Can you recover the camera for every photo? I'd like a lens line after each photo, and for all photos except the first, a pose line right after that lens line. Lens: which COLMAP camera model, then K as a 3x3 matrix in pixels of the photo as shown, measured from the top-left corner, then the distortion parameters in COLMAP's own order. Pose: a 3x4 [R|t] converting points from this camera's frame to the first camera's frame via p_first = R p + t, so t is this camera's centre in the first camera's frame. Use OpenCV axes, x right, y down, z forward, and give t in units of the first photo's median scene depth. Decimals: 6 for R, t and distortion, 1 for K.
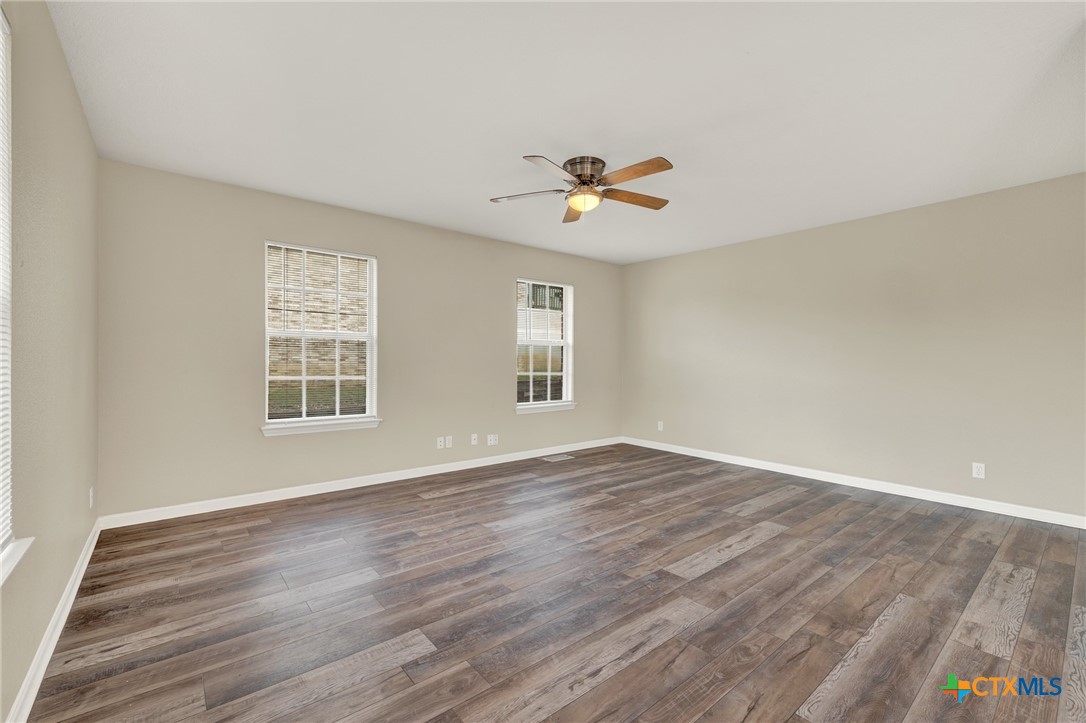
lens RADIAL K [[462.3, 0, 532.6], [0, 462.3, 359.4], [0, 0, 1]] dist [0.002130, 0.000183]
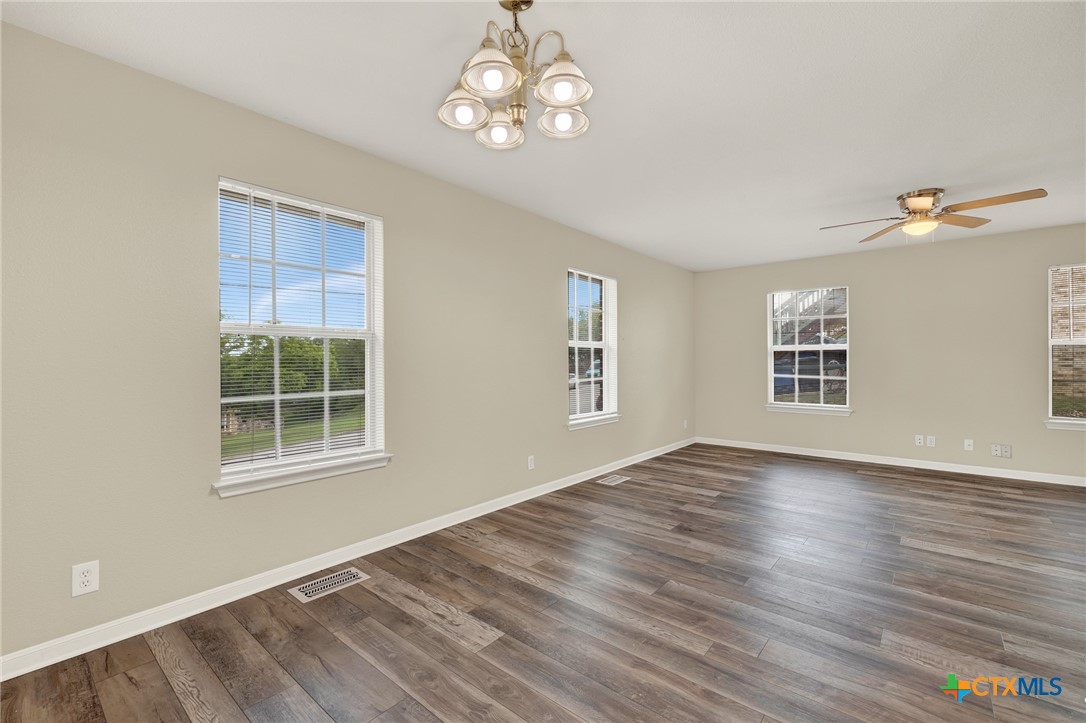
lens RADIAL K [[462.3, 0, 532.6], [0, 462.3, 359.4], [0, 0, 1]] dist [0.002130, 0.000183]
pose [[0.179819, -0.006490, -0.983678, 1.076920], [0.005288, 0.999970, -0.005630, -0.016053], [0.983685, -0.004189, 0.179848, -0.155639]]
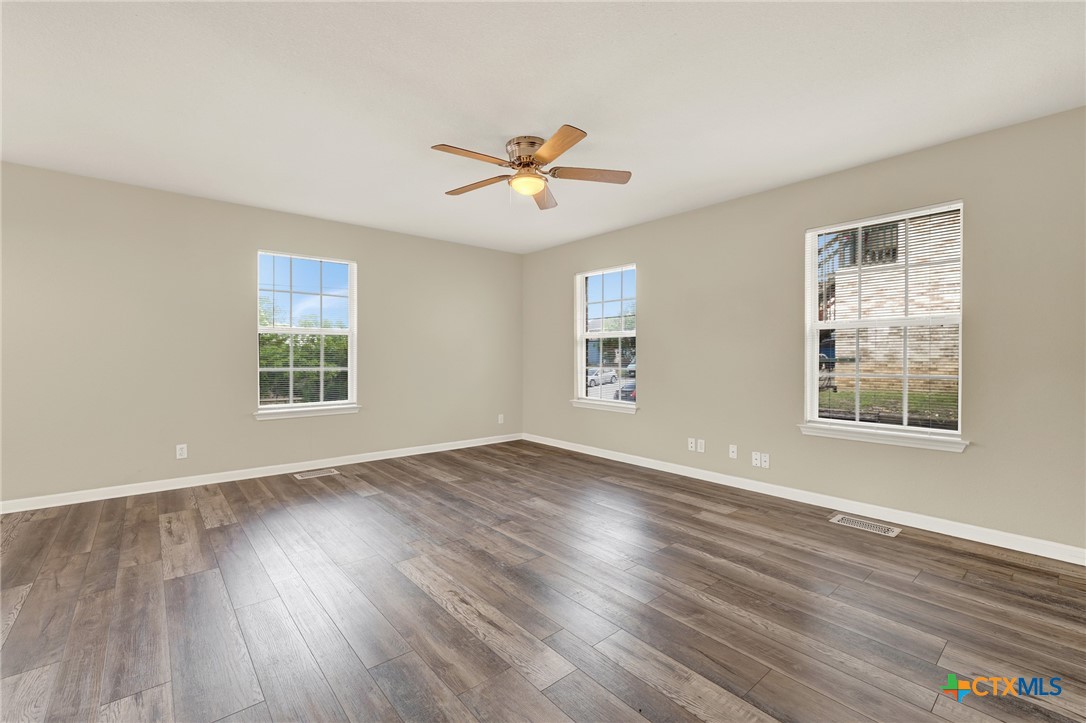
lens RADIAL K [[462.3, 0, 532.6], [0, 462.3, 359.4], [0, 0, 1]] dist [0.002130, 0.000183]
pose [[0.016644, 0.004561, -0.999851, 1.062451], [0.000227, 0.999990, 0.004566, 0.012203], [0.999861, -0.000303, 0.016643, 1.000009]]
